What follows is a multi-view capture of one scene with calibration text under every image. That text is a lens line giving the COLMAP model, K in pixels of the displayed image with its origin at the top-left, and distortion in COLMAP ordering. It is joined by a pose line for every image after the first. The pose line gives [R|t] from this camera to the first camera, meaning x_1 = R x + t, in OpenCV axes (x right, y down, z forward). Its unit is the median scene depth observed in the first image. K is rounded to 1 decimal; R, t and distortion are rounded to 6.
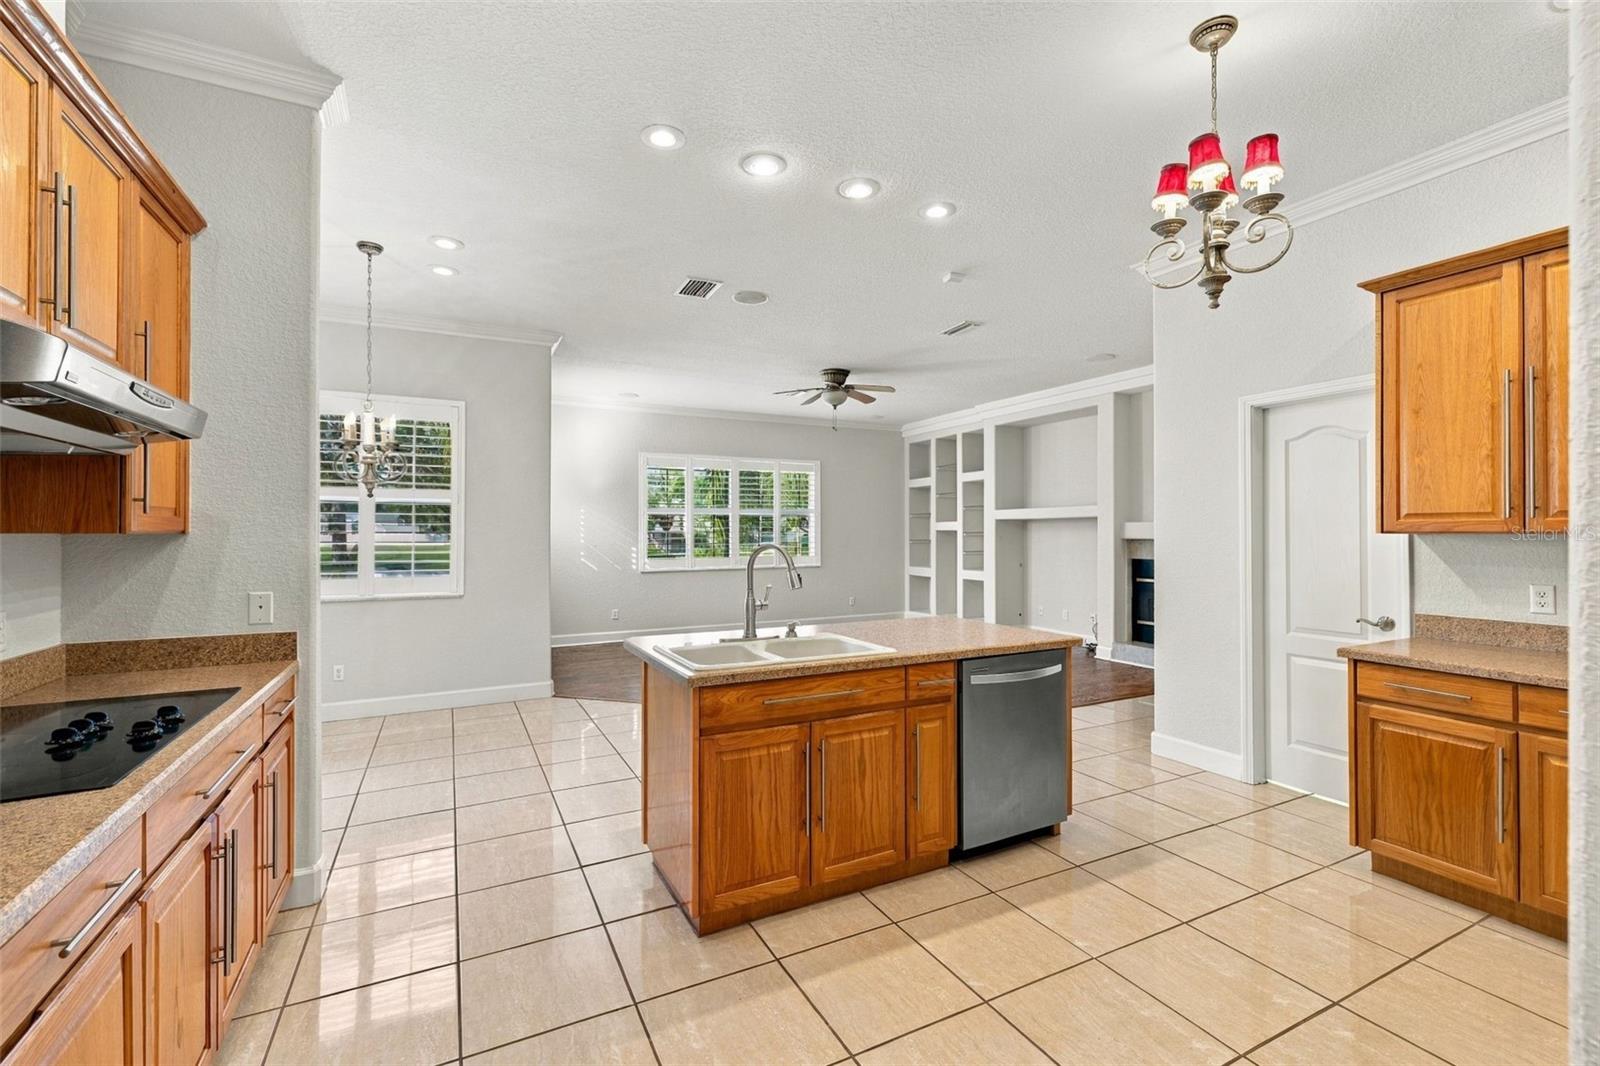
lens RADIAL K [[670.2, 0, 786.6], [0, 670.2, 527.4], [0, 0, 1]] dist [-0.004214, -0.000066]
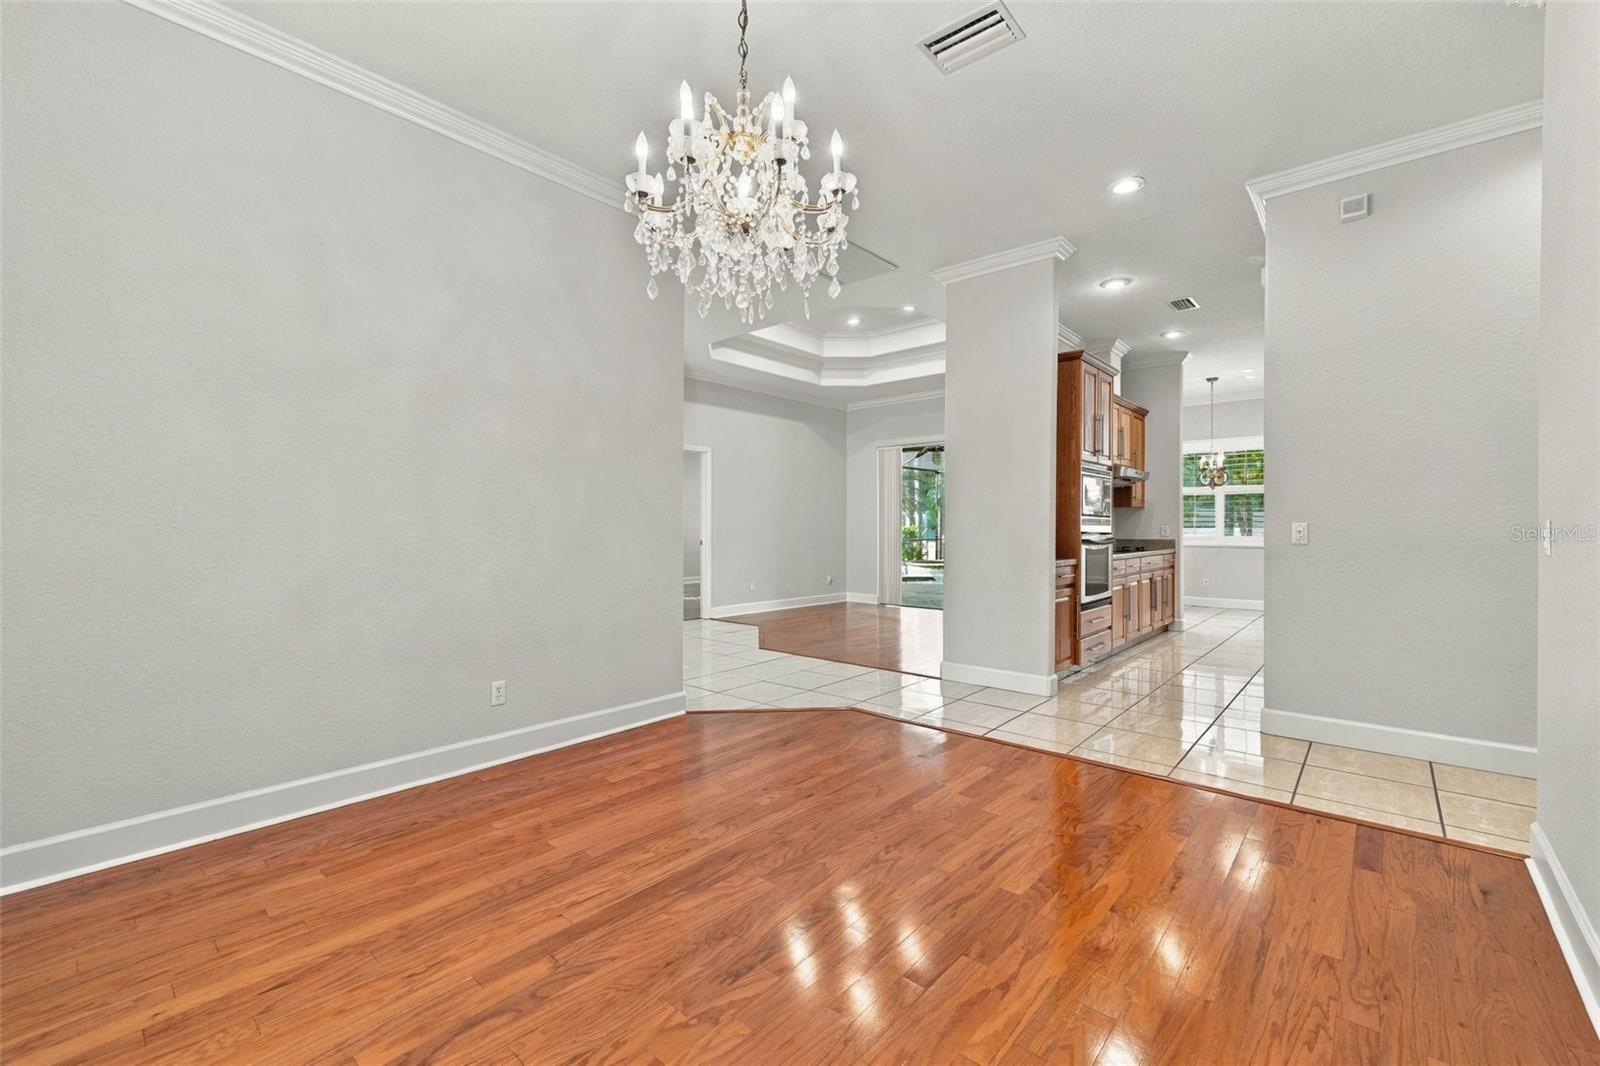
lens RADIAL K [[670.2, 0, 798.3], [0, 670.2, 524.2], [0, 0, 1]] dist [-0.004214, -0.000066]
pose [[0.369477, 0.000883, -0.929239, 1.556318], [0.007625, 0.999963, 0.003981, 0.066322], [0.929209, -0.008556, 0.369457, -1.829532]]
